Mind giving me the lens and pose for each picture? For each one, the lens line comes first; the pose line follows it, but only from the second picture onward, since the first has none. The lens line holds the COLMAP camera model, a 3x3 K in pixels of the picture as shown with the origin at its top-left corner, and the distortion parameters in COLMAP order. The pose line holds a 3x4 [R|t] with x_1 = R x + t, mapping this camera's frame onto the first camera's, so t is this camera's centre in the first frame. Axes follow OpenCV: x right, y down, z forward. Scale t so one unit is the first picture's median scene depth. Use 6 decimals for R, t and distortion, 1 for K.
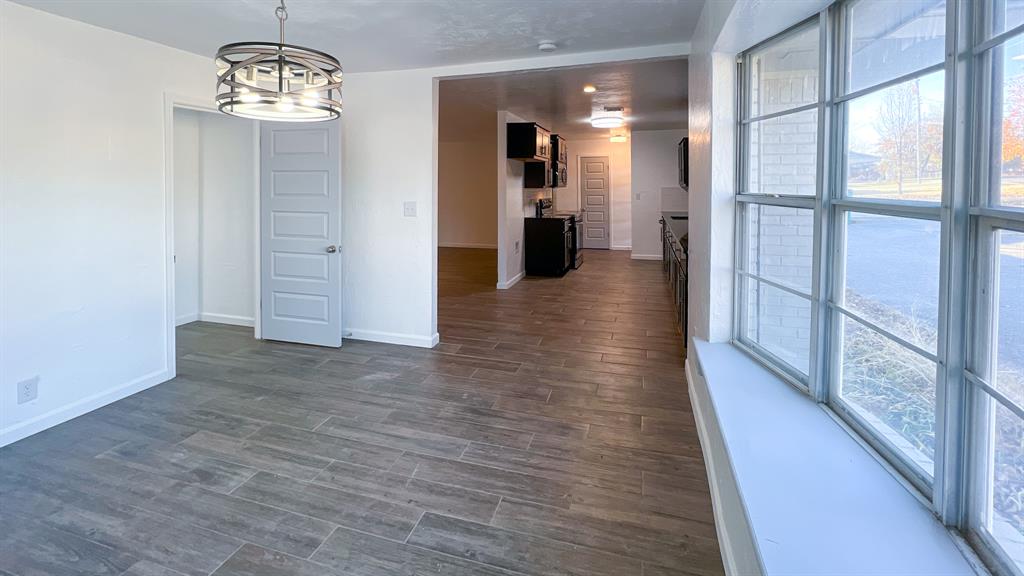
lens RADIAL K [[427.0, 0, 508.2], [0, 427.0, 270.2], [0, 0, 1]] dist [-0.017711, 0.003244]
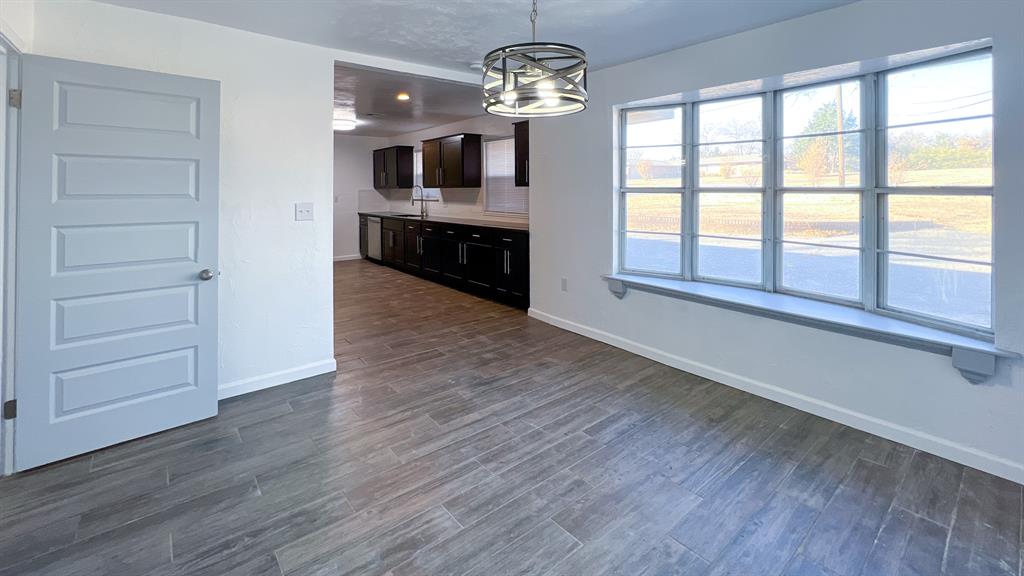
lens RADIAL K [[427.0, 0, 510.0], [0, 427.0, 281.0], [0, 0, 1]] dist [-0.017711, 0.003244]
pose [[0.561544, -0.176828, 0.808332, -1.137643], [0.163456, 0.981354, 0.101126, -0.047023], [-0.811142, 0.075340, 0.579977, 0.336968]]
